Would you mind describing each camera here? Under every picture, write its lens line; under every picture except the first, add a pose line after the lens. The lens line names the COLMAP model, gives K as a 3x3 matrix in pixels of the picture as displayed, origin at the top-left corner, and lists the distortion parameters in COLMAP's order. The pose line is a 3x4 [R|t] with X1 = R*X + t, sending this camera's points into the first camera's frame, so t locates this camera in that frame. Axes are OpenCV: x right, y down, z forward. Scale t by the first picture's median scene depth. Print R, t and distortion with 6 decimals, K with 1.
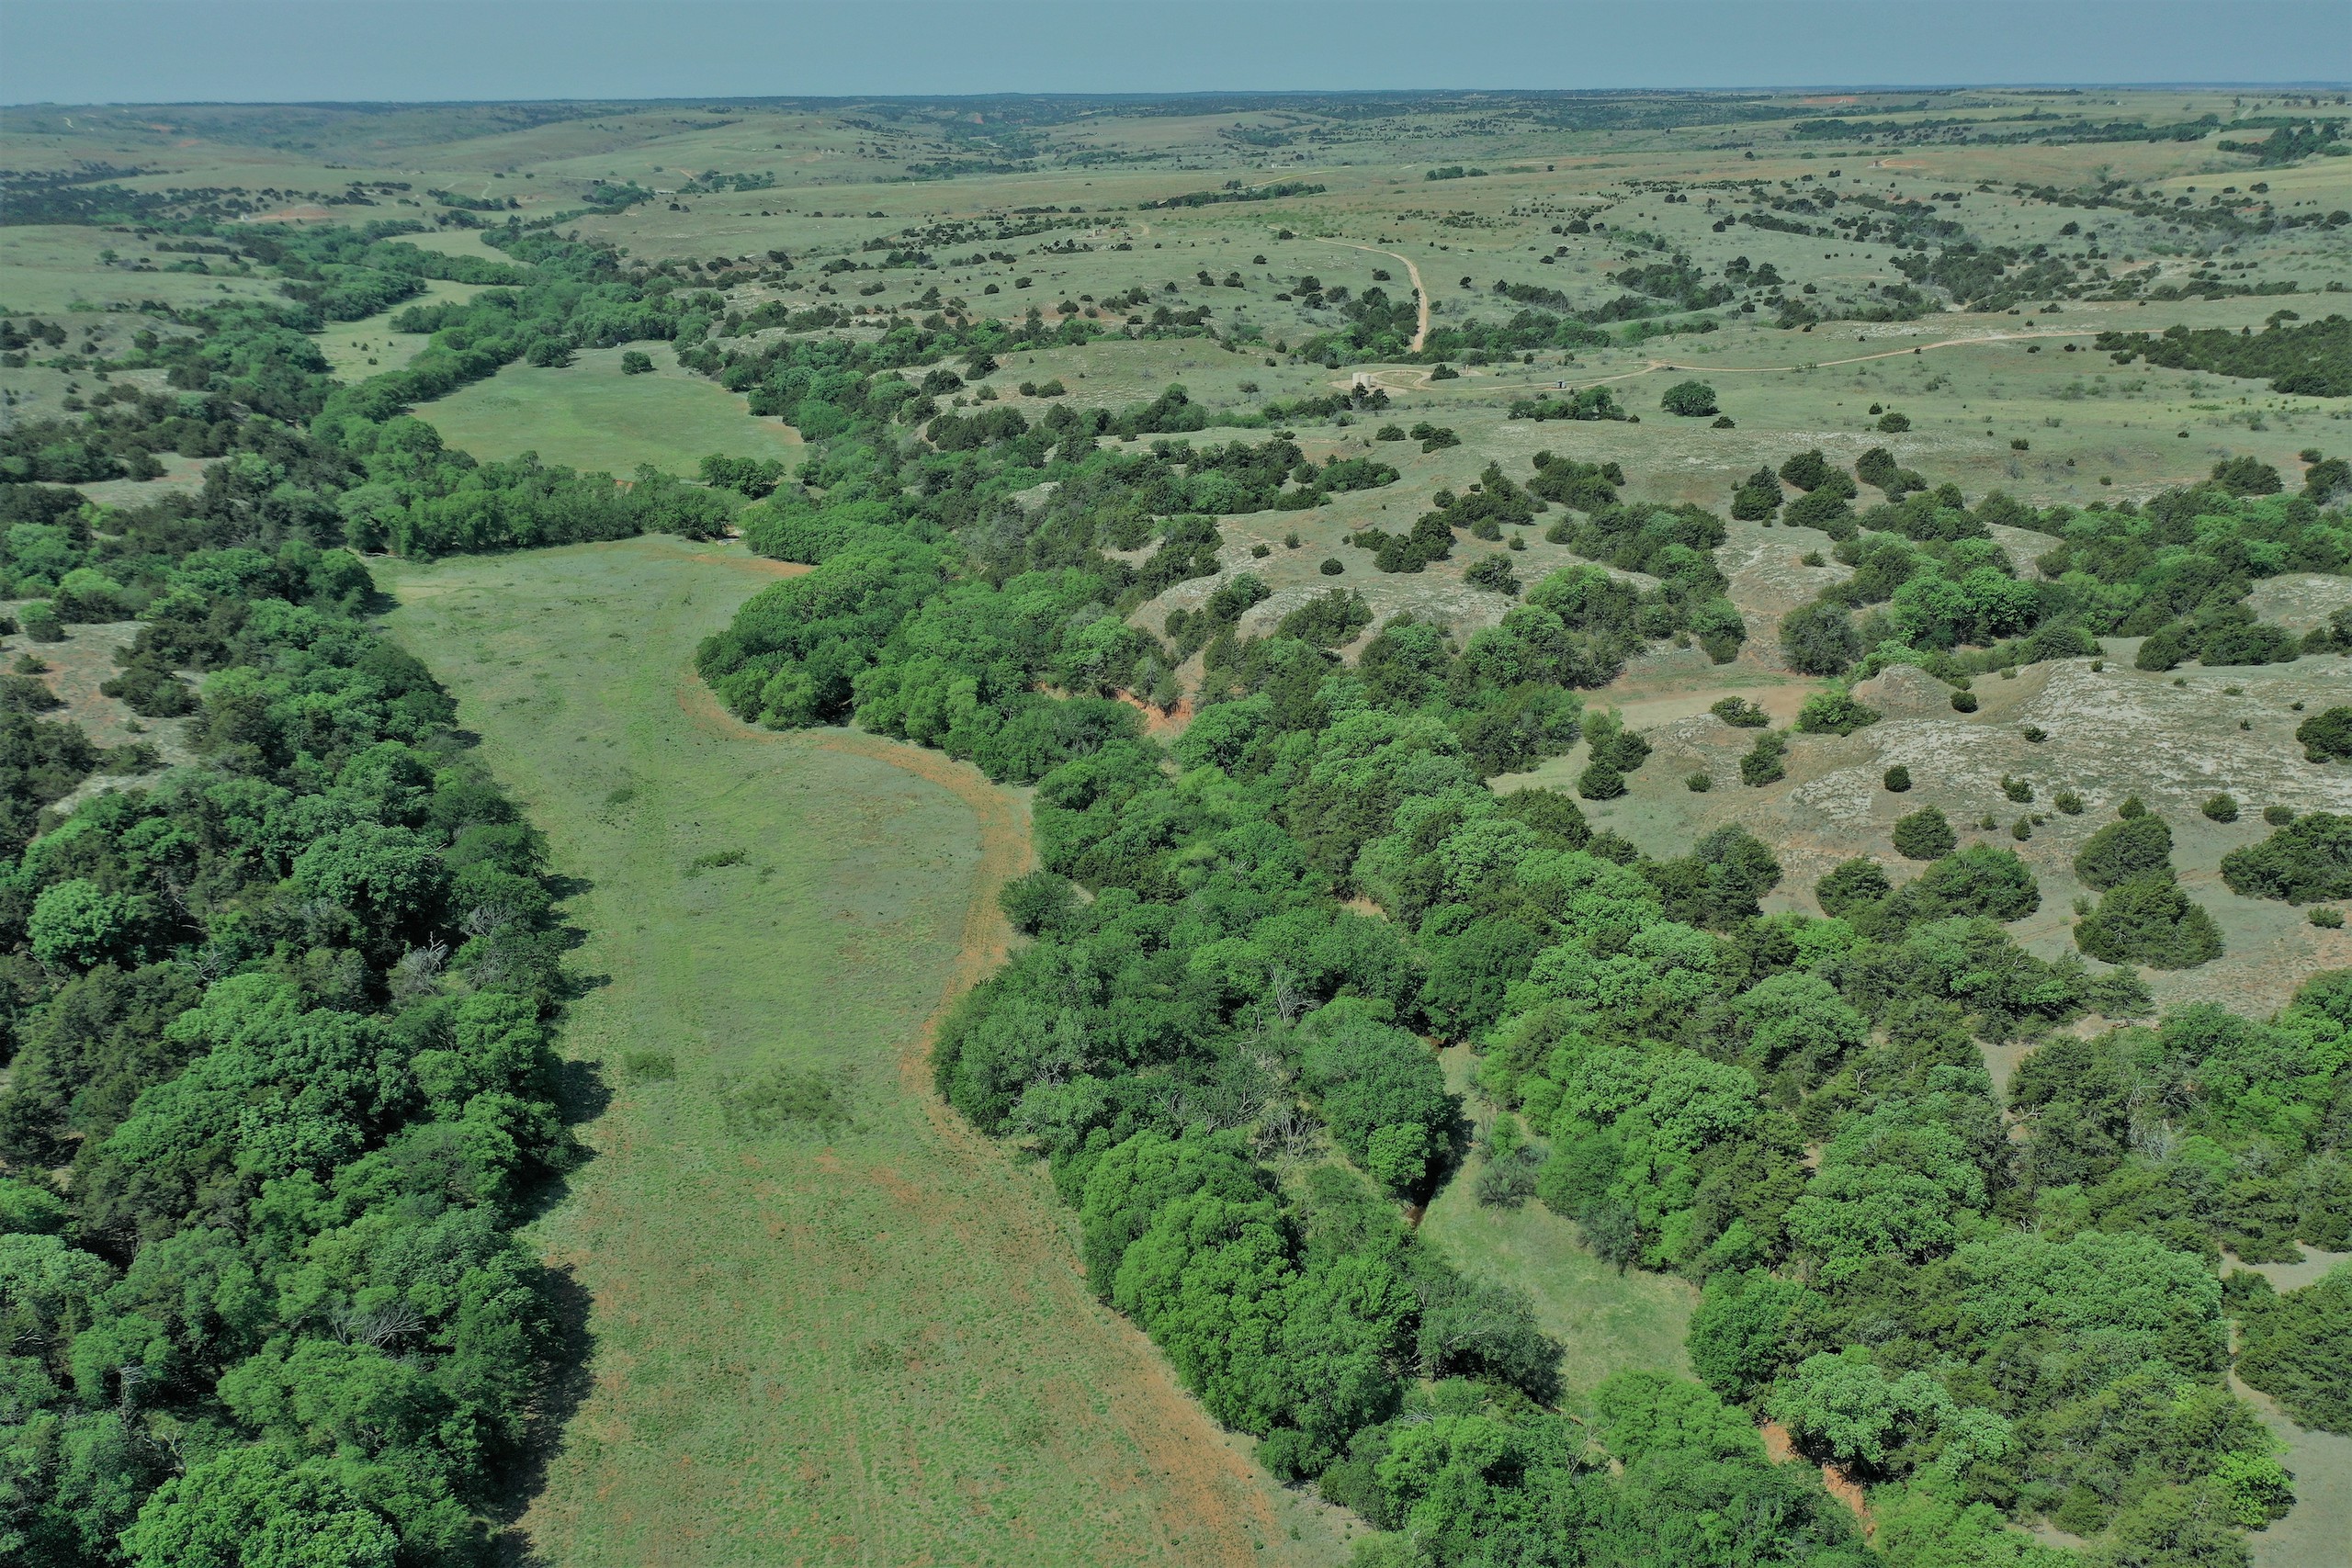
lens RADIAL K [[1834.7, 0, 1179.2], [0, 1834.7, 797.6], [0, 0, 1]] dist [-0.011865, -0.008669]
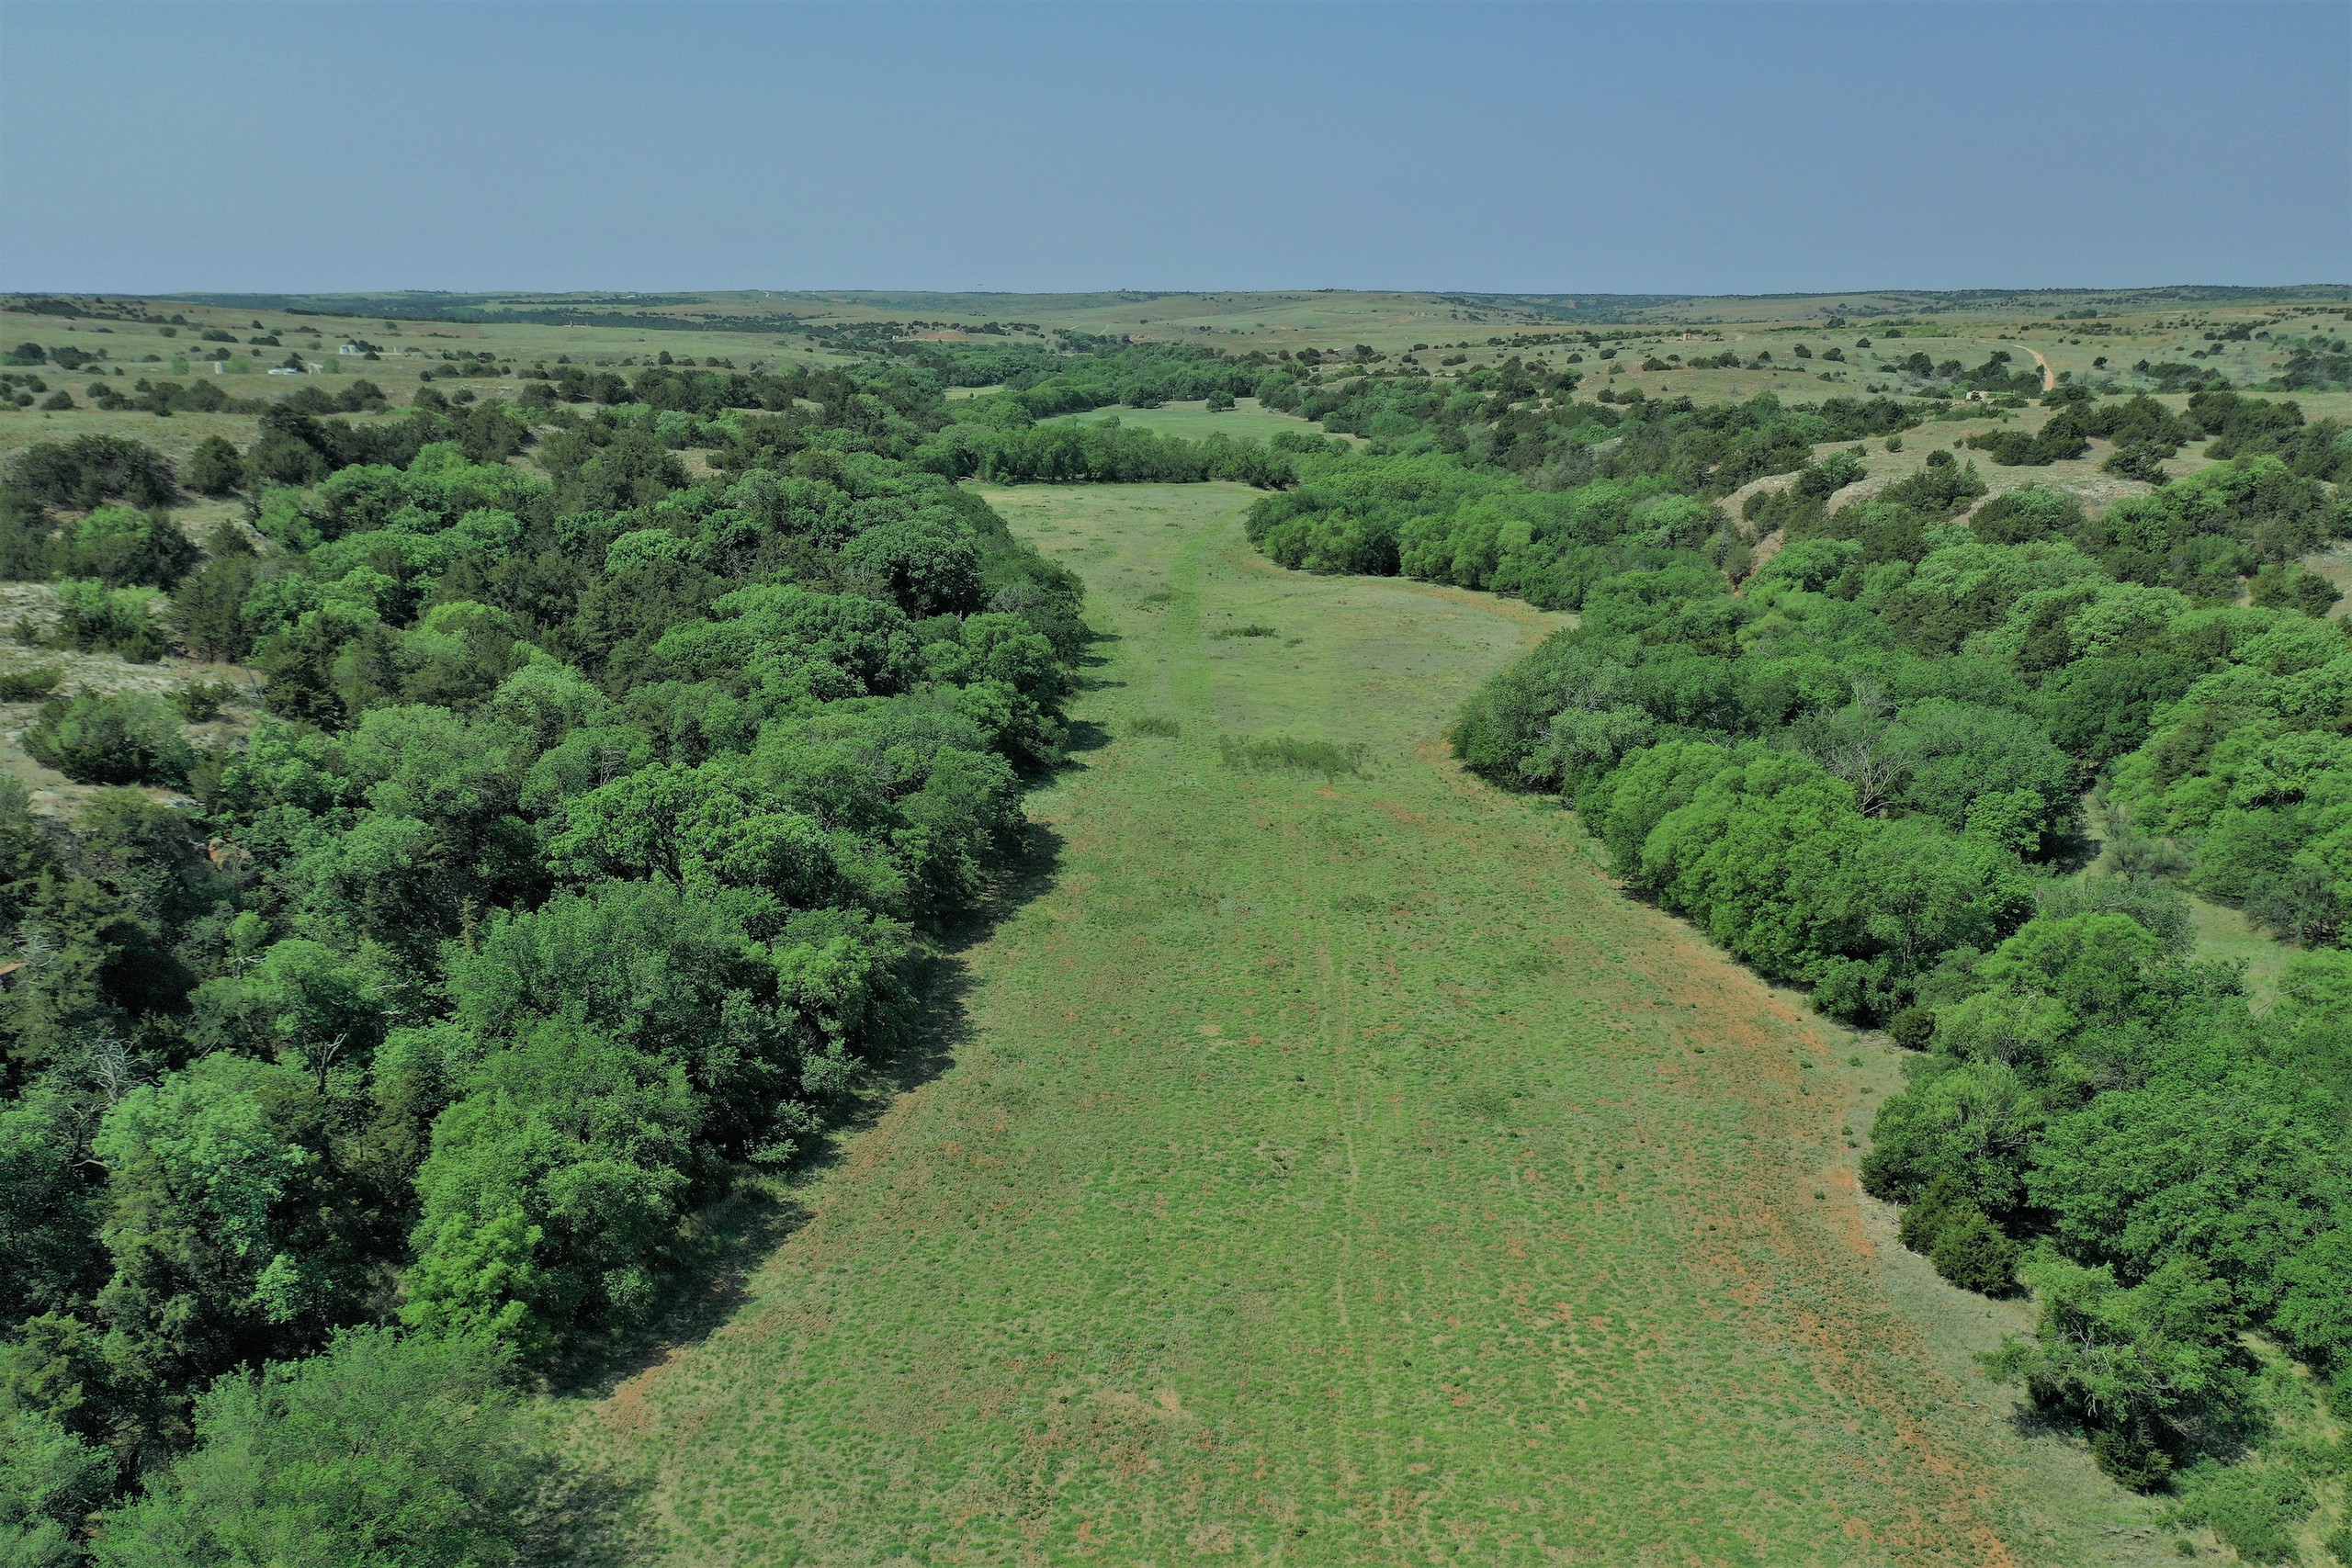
lens RADIAL K [[1834.7, 0, 1178.1], [0, 1834.7, 805.7], [0, 0, 1]] dist [-0.011865, -0.008669]
pose [[0.953238, 0.083192, -0.290545, 0.002405], [-0.112300, 0.990035, -0.084965, 0.204871], [0.280581, 0.113620, 0.953082, 0.077159]]
